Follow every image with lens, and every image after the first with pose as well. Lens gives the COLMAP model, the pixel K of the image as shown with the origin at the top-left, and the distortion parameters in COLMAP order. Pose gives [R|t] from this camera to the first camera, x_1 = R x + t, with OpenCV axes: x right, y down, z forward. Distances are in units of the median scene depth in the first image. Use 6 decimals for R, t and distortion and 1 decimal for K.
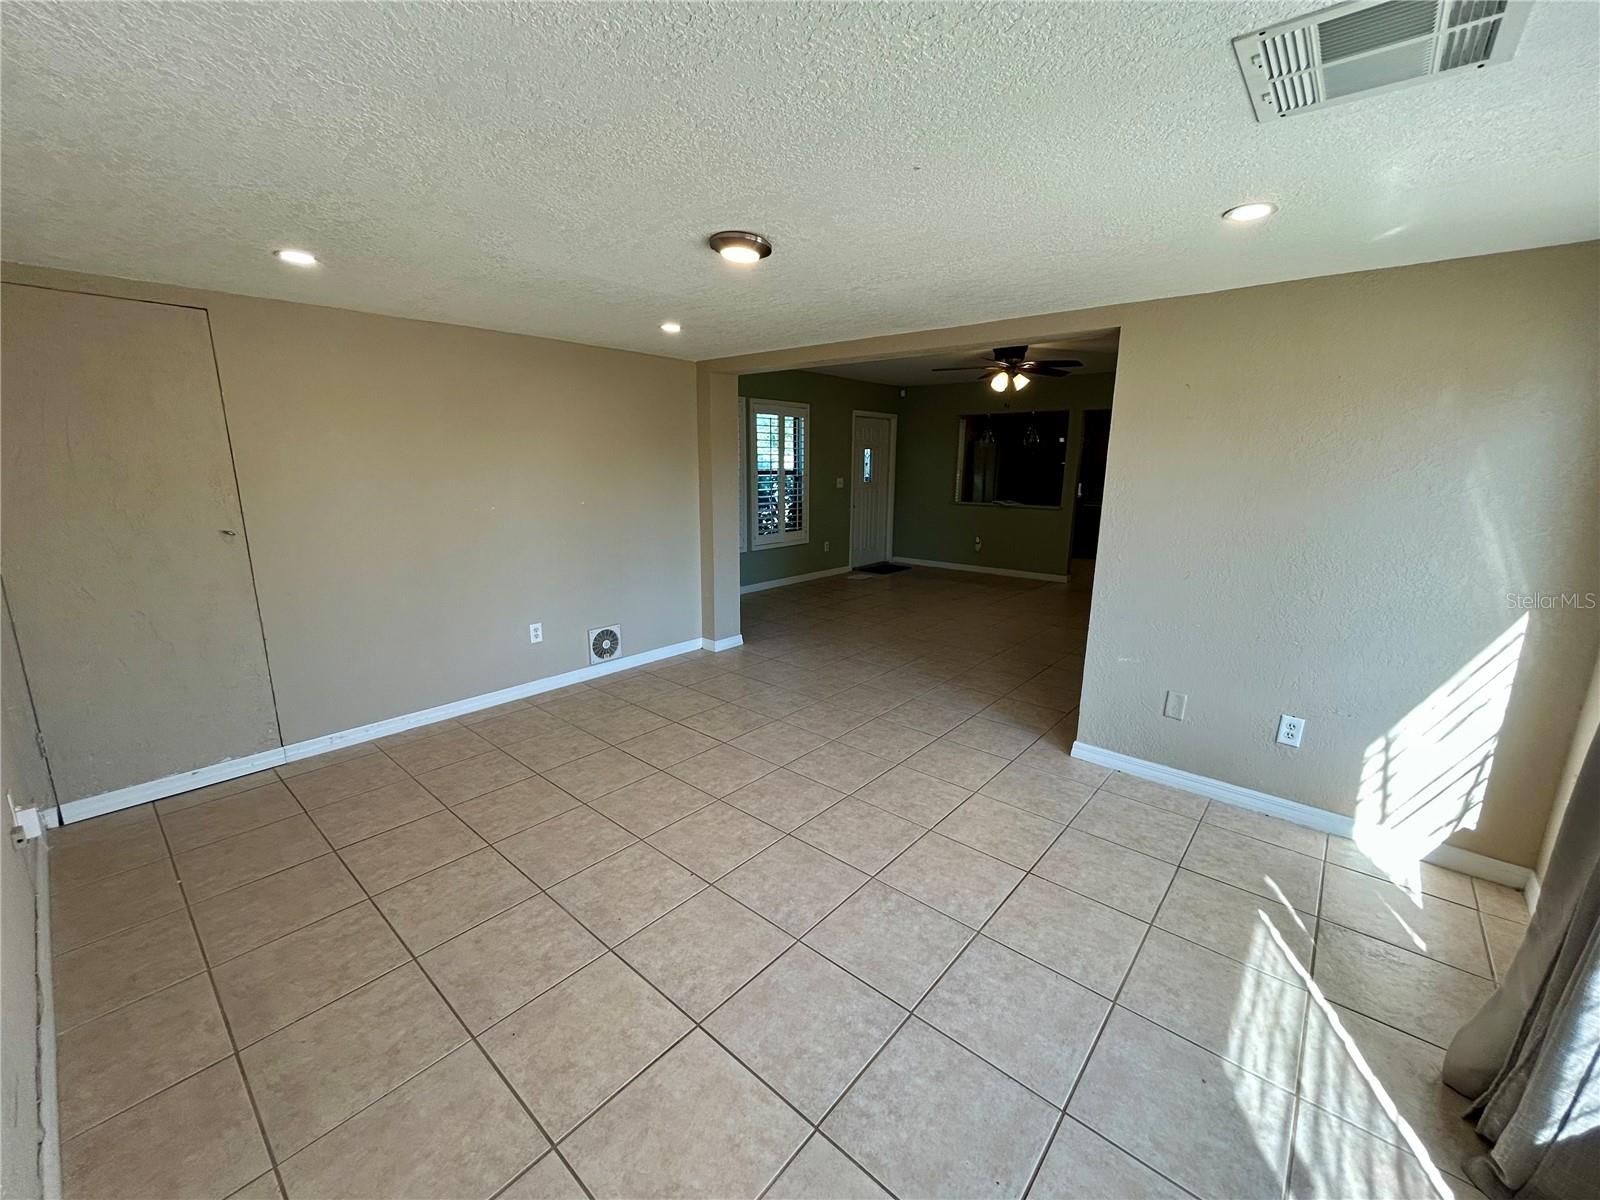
lens RADIAL K [[644.4, 0, 799.1], [0, 644.4, 593.9], [0, 0, 1]] dist [0.000842, -0.000026]
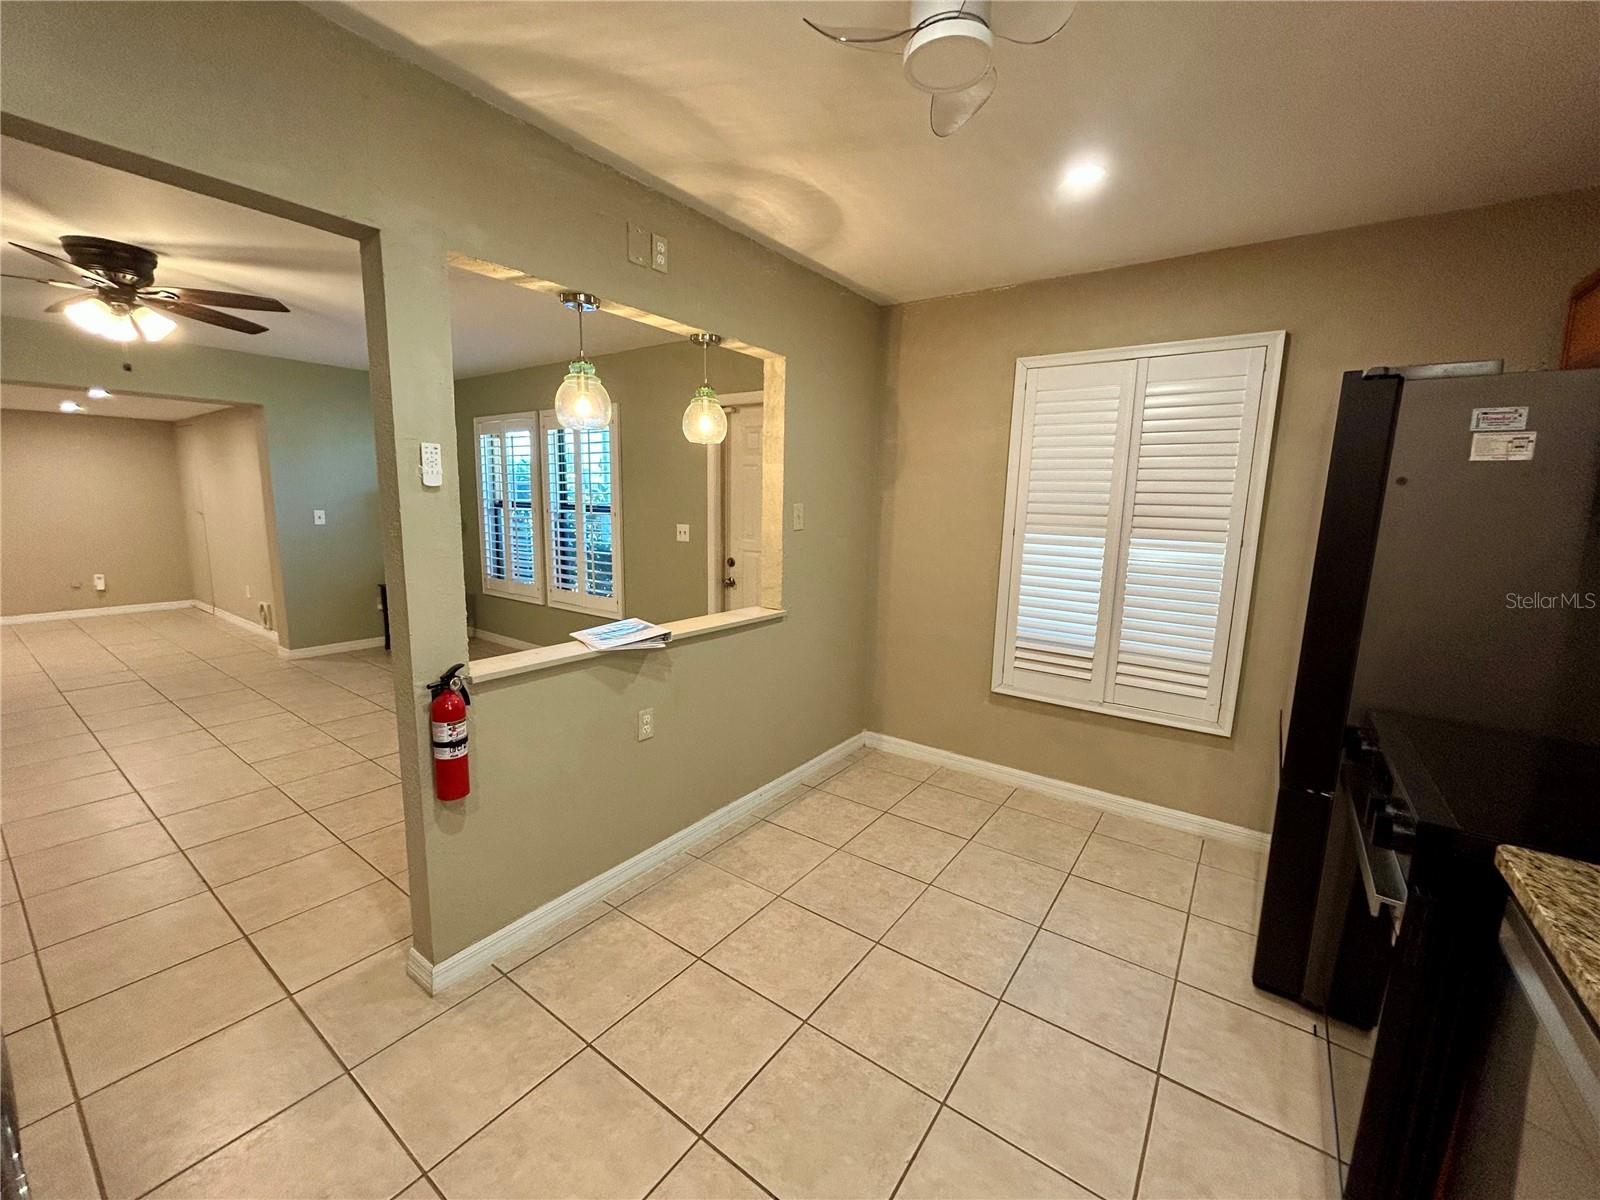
lens RADIAL K [[648.6, 0, 793.7], [0, 648.6, 598.2], [0, 0, 1]] dist [0.002704, 0.000380]
pose [[0.084624, 0.143683, -0.985999, 2.043717], [-0.225931, 0.966542, 0.121457, -0.671501], [0.970461, 0.212489, 0.114255, 3.335190]]
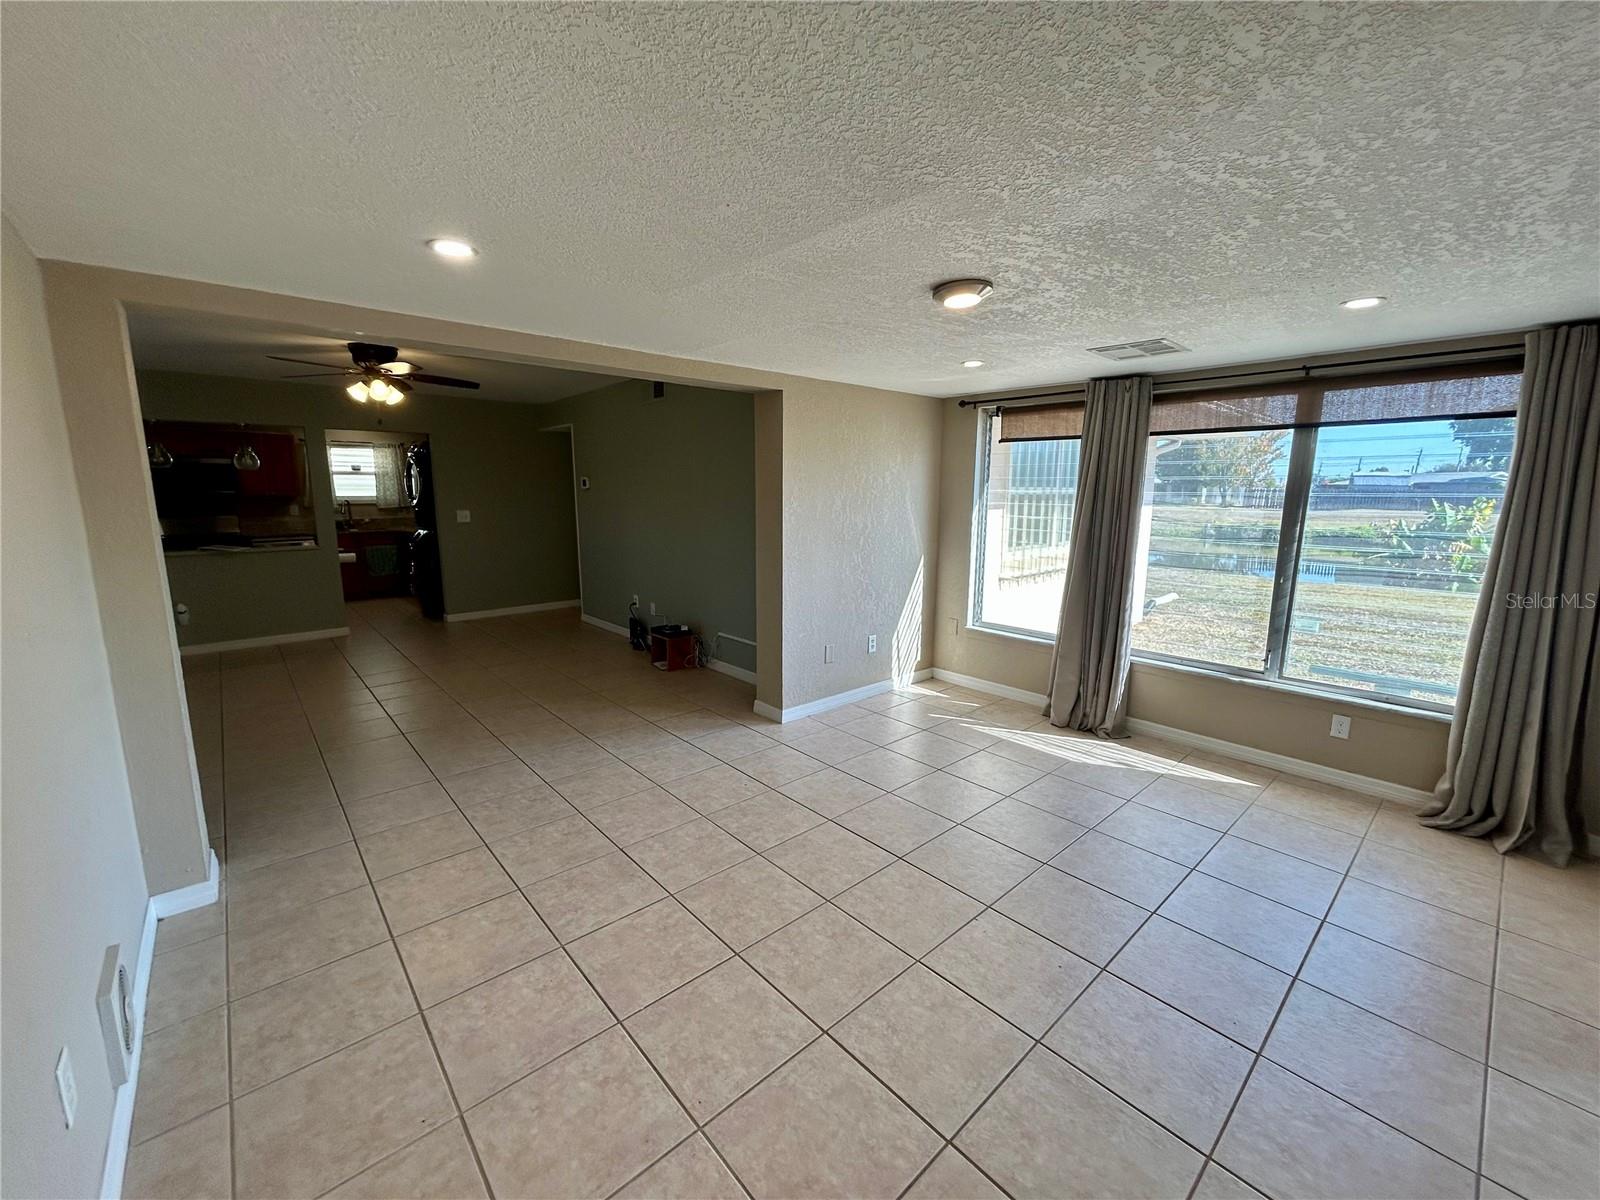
lens RADIAL K [[644.4, 0, 799.1], [0, 644.4, 593.9], [0, 0, 1]] dist [0.000842, -0.000026]
pose [[0.133212, -0.170871, 0.976247, -0.974787], [0.201664, 0.969092, 0.142101, -0.213324], [-0.970354, 0.177944, 0.163553, 0.924411]]
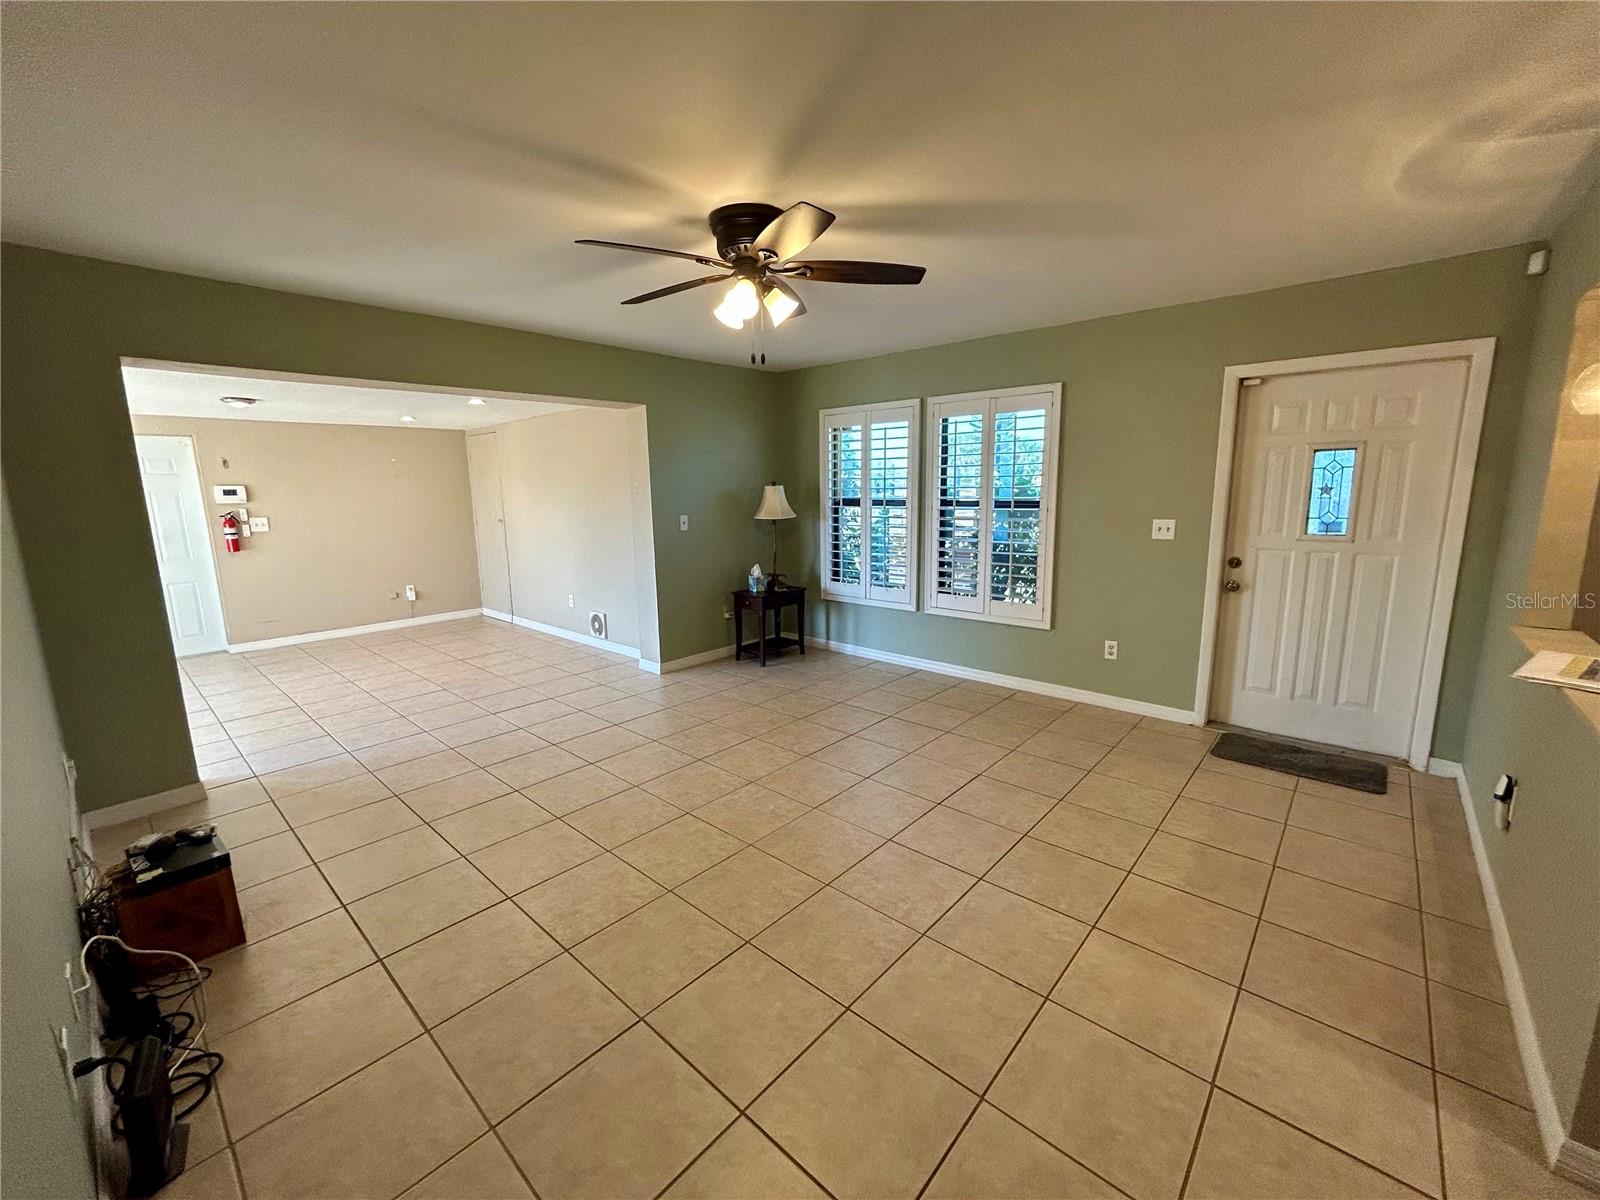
lens RADIAL K [[636.8, 0, 800.0], [0, 636.8, 600.0], [0, 0, 1]] dist [-0.001036, -0.000091]
pose [[-0.003088, 0.163919, -0.986469, 1.765674], [-0.194224, 0.967590, 0.161390, -0.475506], [0.980952, 0.192094, 0.028849, 2.355396]]
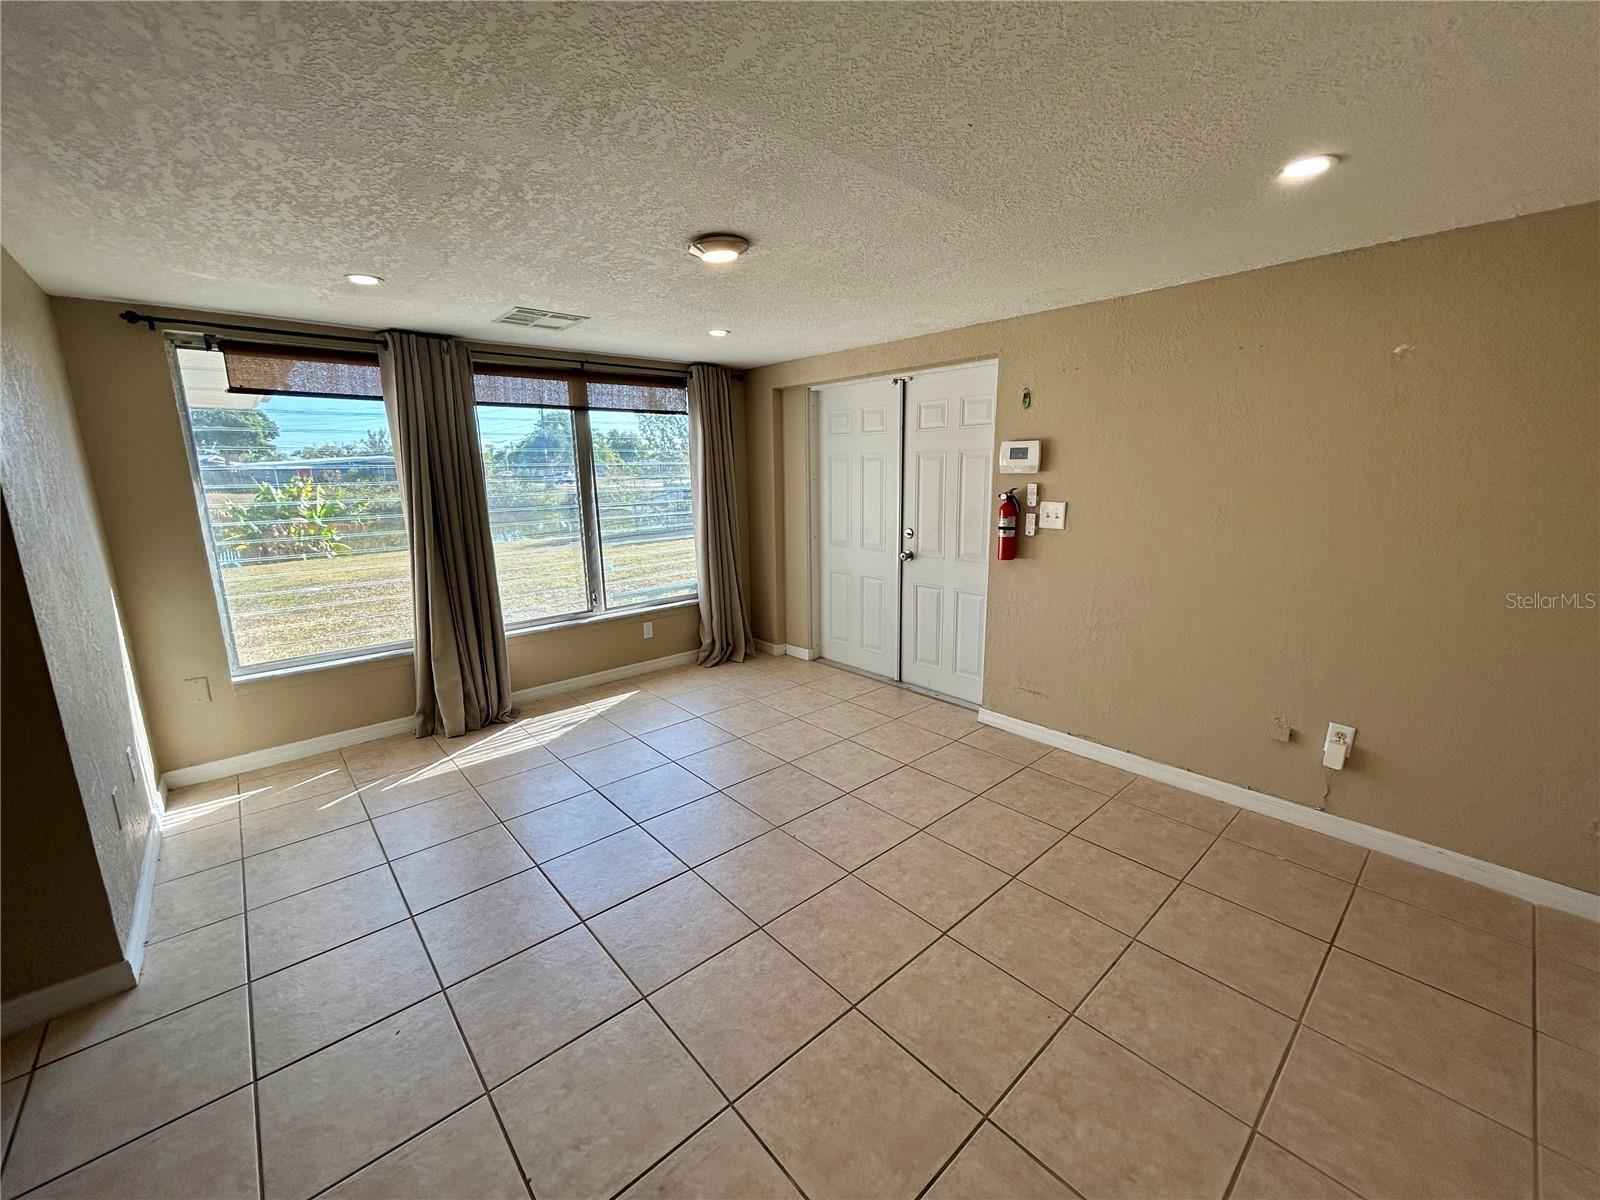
lens RADIAL K [[648.6, 0, 793.7], [0, 648.6, 598.2], [0, 0, 1]] dist [0.002704, 0.000380]
pose [[-0.989093, -0.025139, 0.145133, -0.293186], [0.035598, 0.915319, 0.401153, -0.350126], [-0.142927, 0.401944, -0.904441, 1.675903]]
